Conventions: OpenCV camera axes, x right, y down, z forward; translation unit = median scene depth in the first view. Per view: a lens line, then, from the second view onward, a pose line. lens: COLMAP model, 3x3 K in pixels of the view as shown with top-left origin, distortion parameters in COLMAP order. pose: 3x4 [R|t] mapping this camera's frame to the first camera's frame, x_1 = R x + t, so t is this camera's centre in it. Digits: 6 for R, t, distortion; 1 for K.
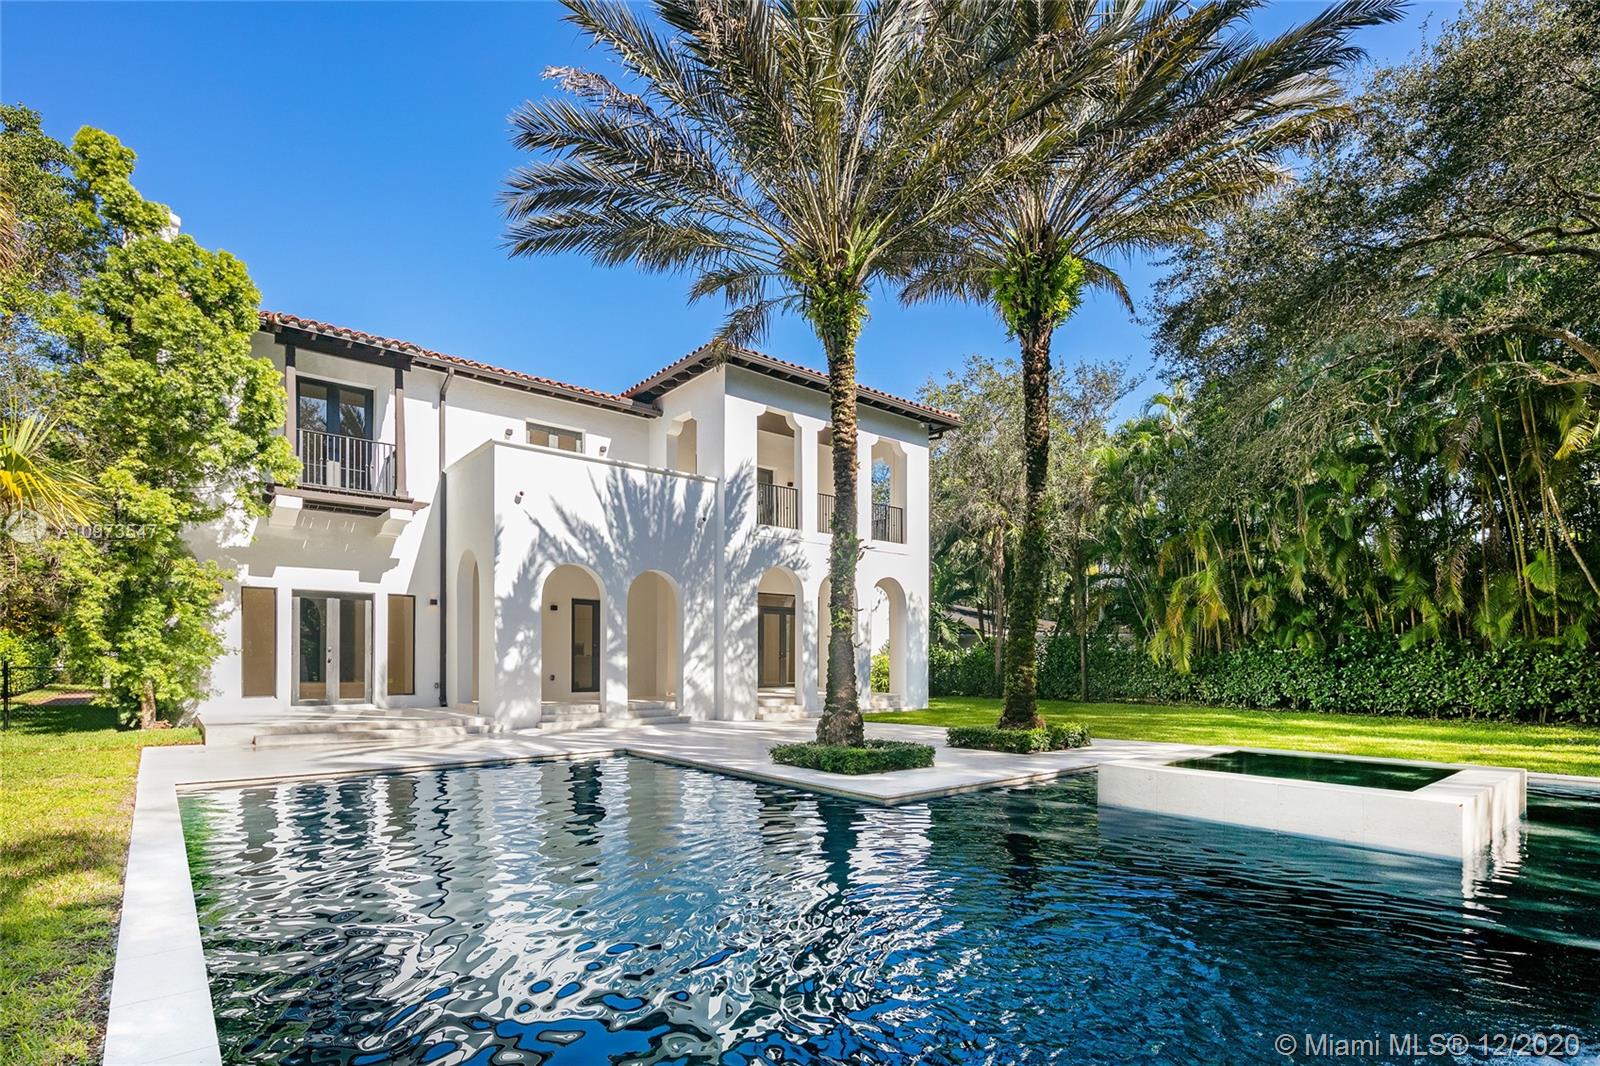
lens RADIAL K [[768.5, 0, 800.0], [0, 768.5, 533.0], [0, 0, 1]] dist [0.002483, -0.000011]
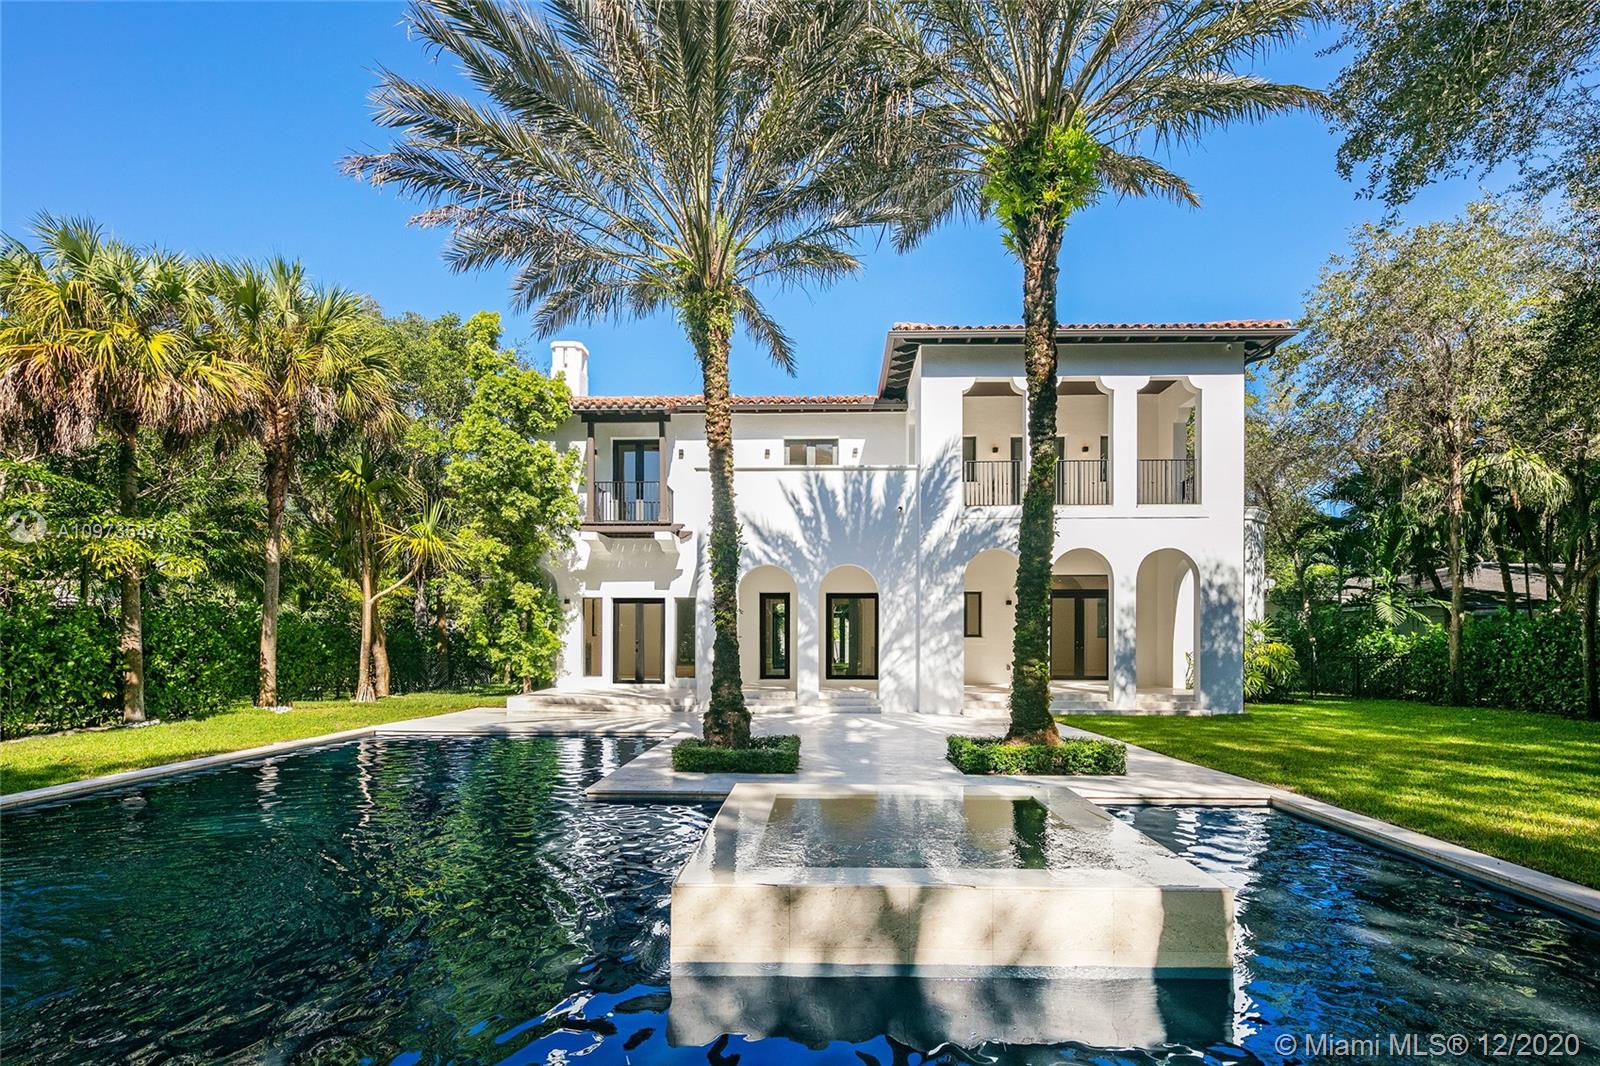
lens RADIAL K [[768.5, 0, 800.0], [0, 768.5, 533.0], [0, 0, 1]] dist [0.002483, -0.000011]
pose [[0.758883, -0.091428, -0.644778, 0.423900], [0.104497, 0.994362, -0.018009, 0.016014], [0.642789, -0.053711, 0.764158, 0.161307]]
